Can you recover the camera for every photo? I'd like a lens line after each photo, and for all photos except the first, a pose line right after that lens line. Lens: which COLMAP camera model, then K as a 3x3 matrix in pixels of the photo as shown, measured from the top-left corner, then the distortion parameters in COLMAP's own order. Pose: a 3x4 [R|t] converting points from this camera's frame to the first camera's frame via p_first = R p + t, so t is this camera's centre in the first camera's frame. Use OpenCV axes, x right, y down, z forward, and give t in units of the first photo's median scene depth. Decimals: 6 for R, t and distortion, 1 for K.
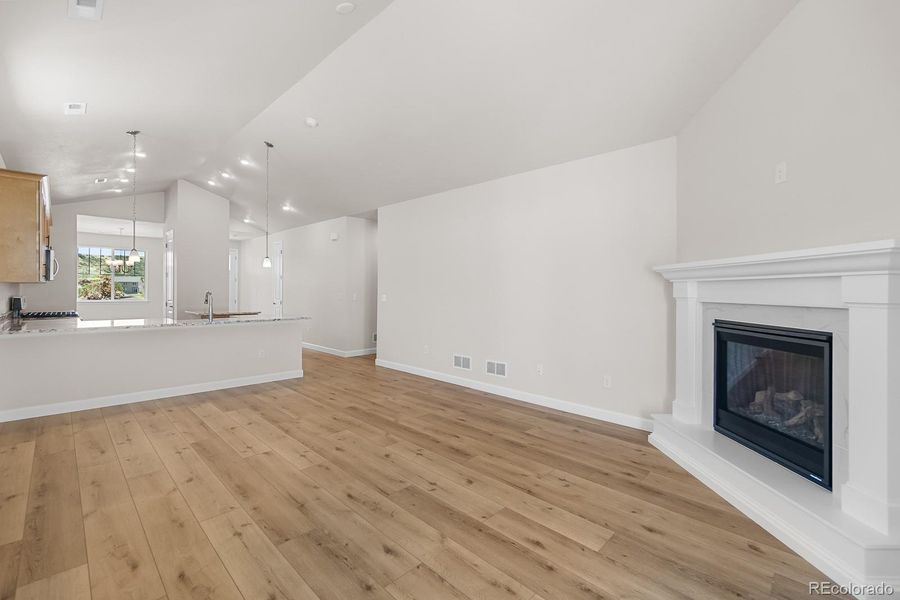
lens RADIAL K [[386.9, 0, 447.9], [0, 386.9, 293.5], [0, 0, 1]] dist [-0.003415, 0.000591]
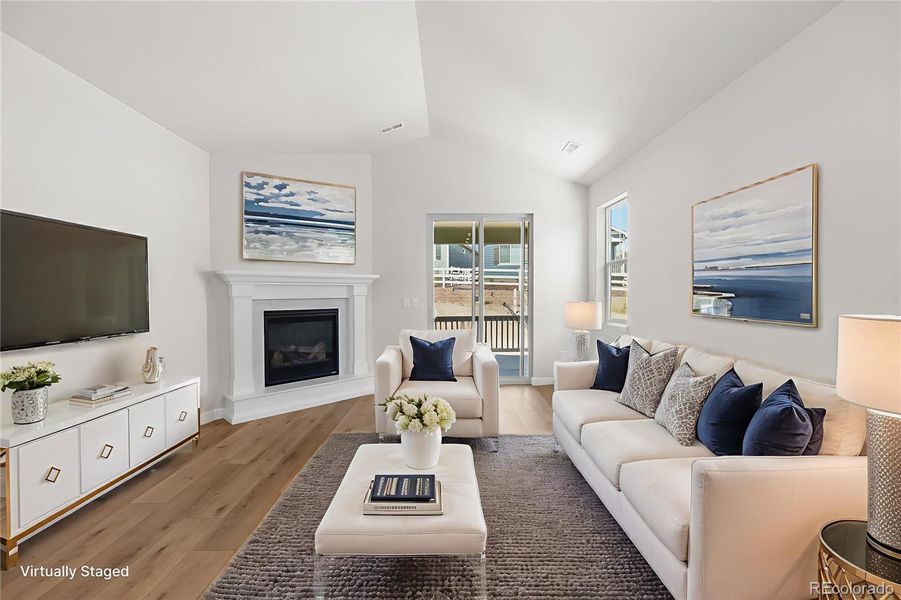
lens RADIAL K [[392.9, 0, 449.3], [0, 392.9, 295.5], [0, 0, 1]] dist [-0.001172, 0.000093]
pose [[-0.711408, -0.012238, 0.702673, -0.766755], [0.002649, 0.999795, 0.020095, -0.017294], [-0.702774, 0.016157, -0.711229, 1.421228]]
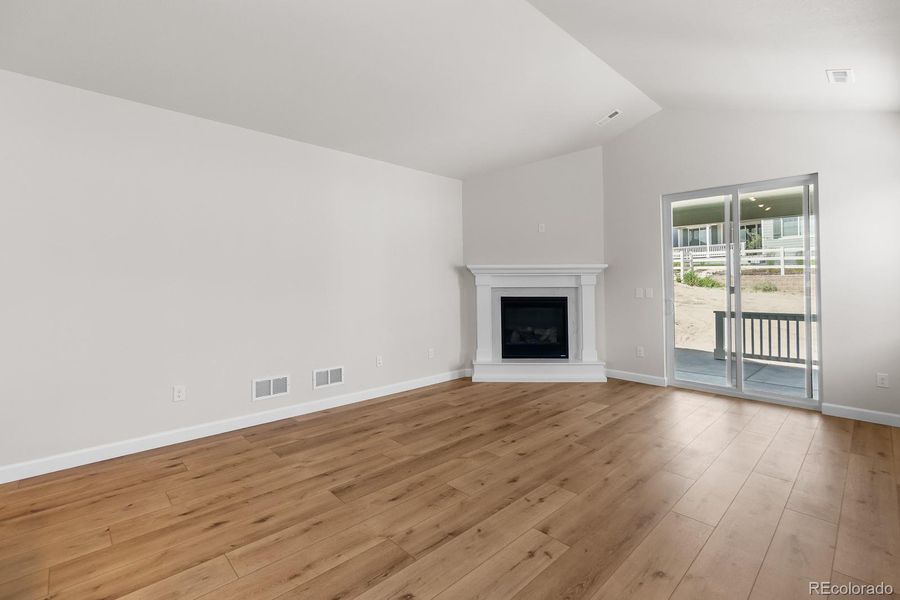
lens RADIAL K [[408.5, 0, 448.9], [0, 408.5, 272.9], [0, 0, 1]] dist [0.001400, 0.000067]
pose [[0.031129, 0.011597, 0.999448, -1.120566], [0.011329, 0.999864, -0.011954, -0.022819], [-0.999451, 0.011695, 0.030994, 1.077693]]
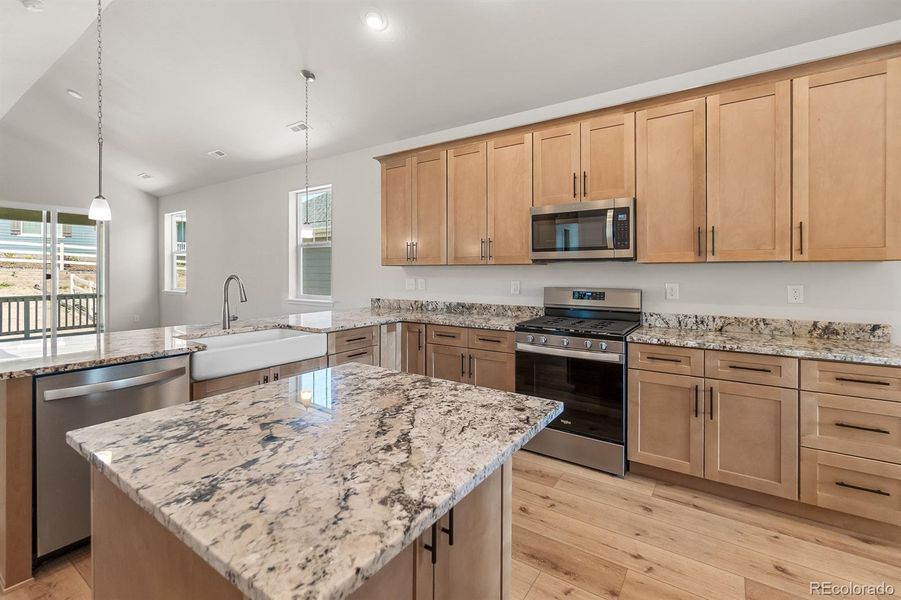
lens RADIAL K [[409.0, 0, 449.4], [0, 409.0, 272.8], [0, 0, 1]] dist [0.001400, 0.000067]
pose [[-0.983294, -0.009438, -0.181778, -1.283727], [-0.011187, 0.999900, 0.008594, -0.028316], [0.181679, 0.010484, -0.983302, 2.549863]]
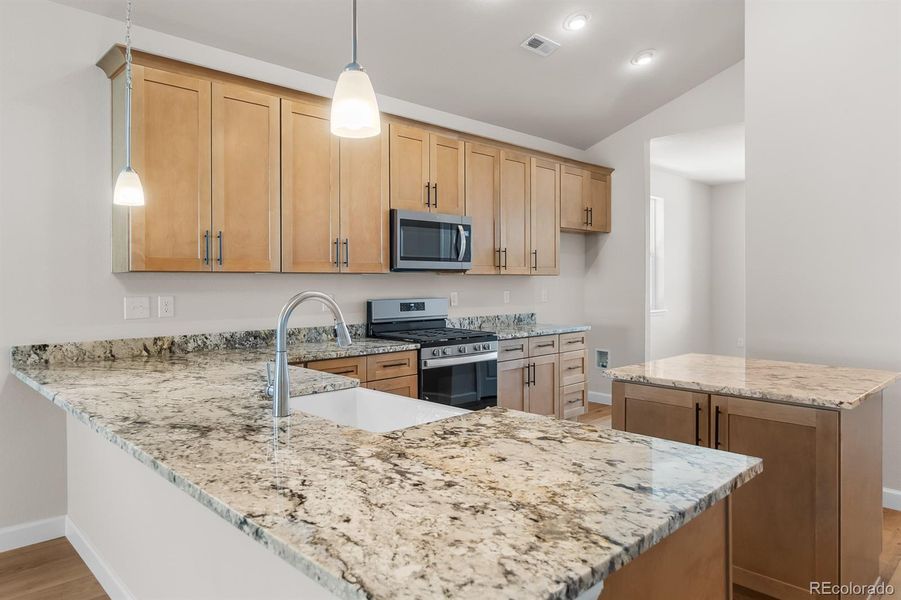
lens RADIAL K [[584.4, 0, 455.5], [0, 584.4, 284.5], [0, 0, 1]] dist [-0.009456, 0.001714]
pose [[-0.006891, -0.004120, -0.999968, -0.410545], [-0.004972, 0.999979, -0.004085, -0.015933], [0.999964, 0.004944, -0.006911, 1.747911]]
